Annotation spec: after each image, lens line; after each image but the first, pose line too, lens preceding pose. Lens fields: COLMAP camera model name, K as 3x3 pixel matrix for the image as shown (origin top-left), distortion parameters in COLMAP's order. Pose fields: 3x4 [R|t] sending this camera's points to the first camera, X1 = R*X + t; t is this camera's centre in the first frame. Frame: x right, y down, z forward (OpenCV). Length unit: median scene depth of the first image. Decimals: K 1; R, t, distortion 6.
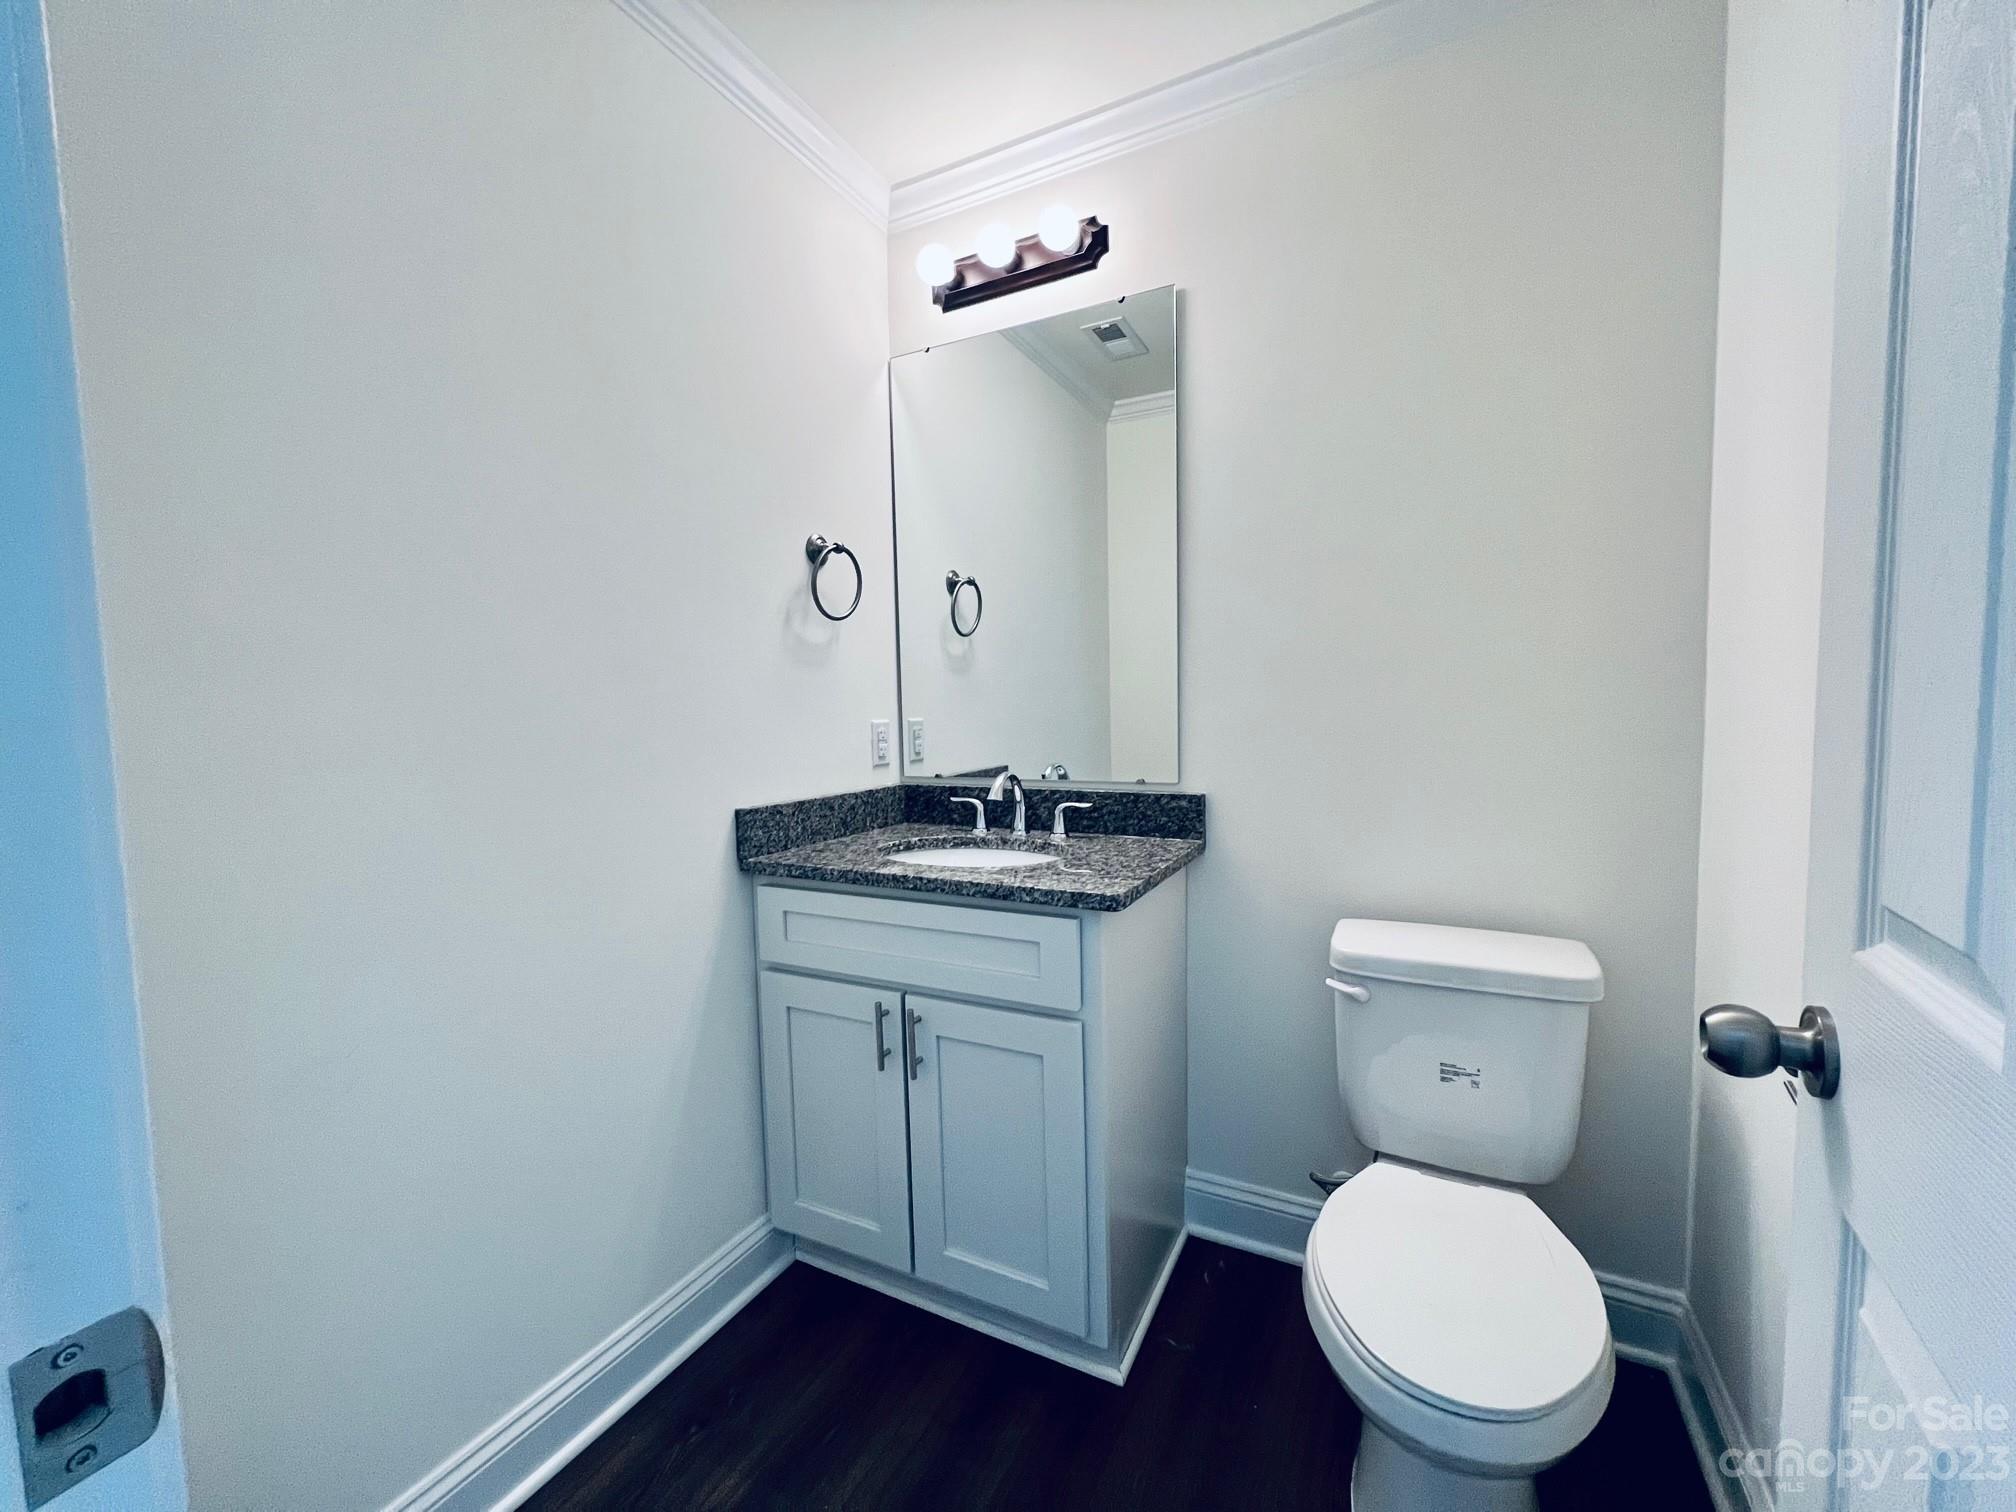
lens RADIAL K [[813.2, 0, 1003.2], [0, 813.2, 752.8], [0, 0, 1]] dist [0.003053, 0.001806]
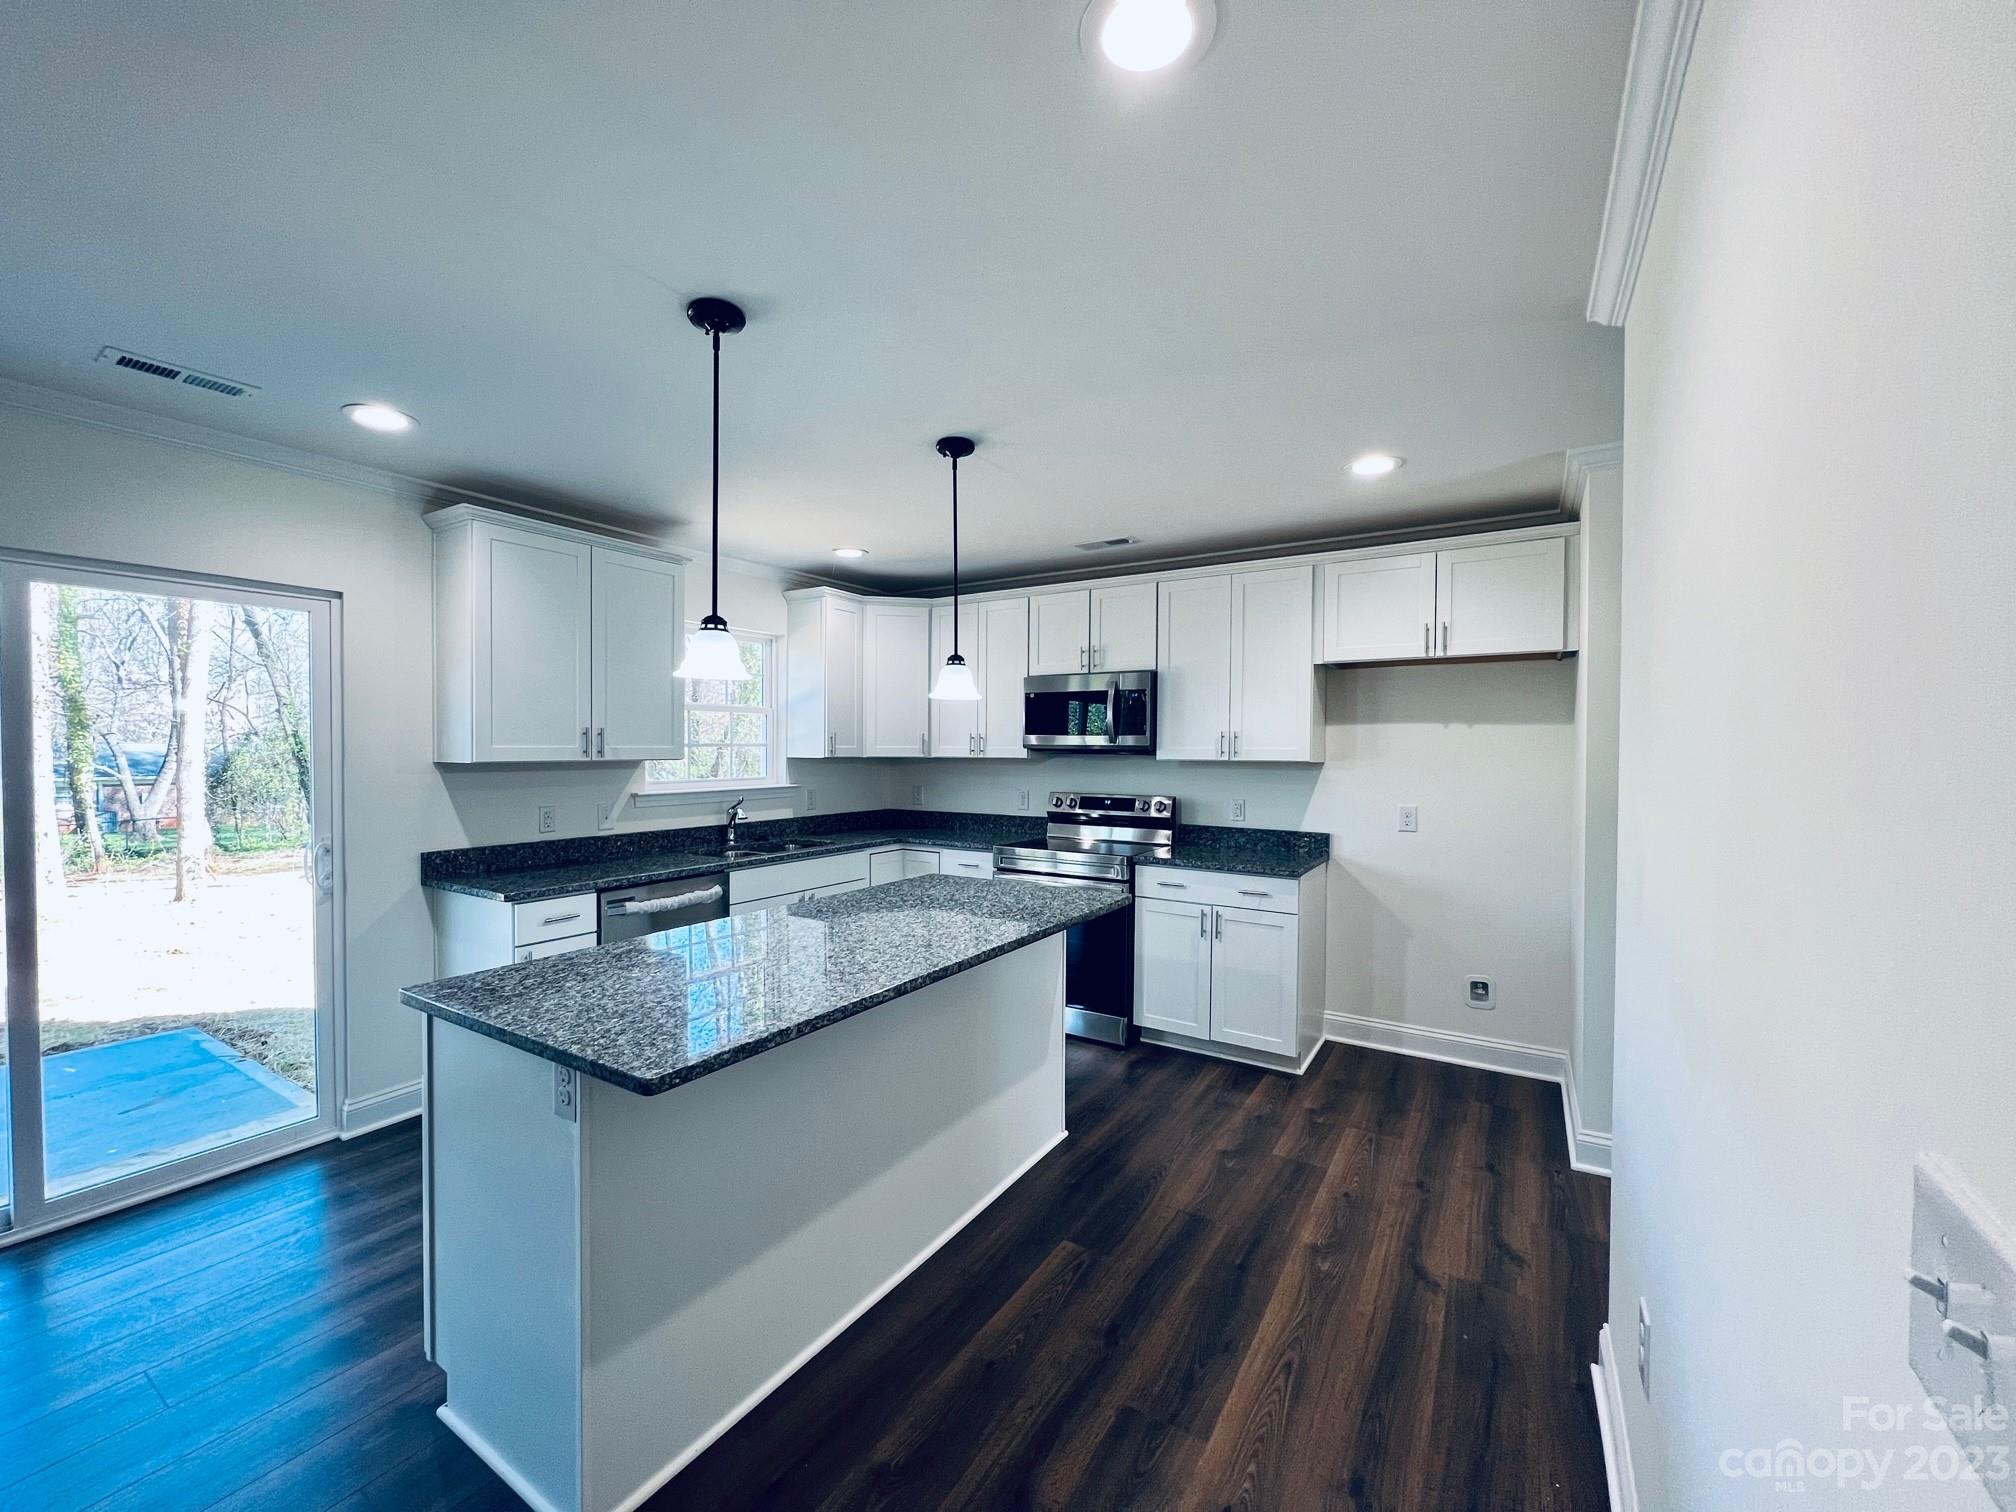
lens RADIAL K [[813.2, 0, 1012.2], [0, 813.2, 757.7], [0, 0, 1]] dist [0.003053, 0.001806]
pose [[0.996493, 0.013943, -0.082506, -0.517772], [-0.019529, 0.997542, -0.067297, 0.019504], [0.081364, 0.068672, 0.994316, -1.510235]]
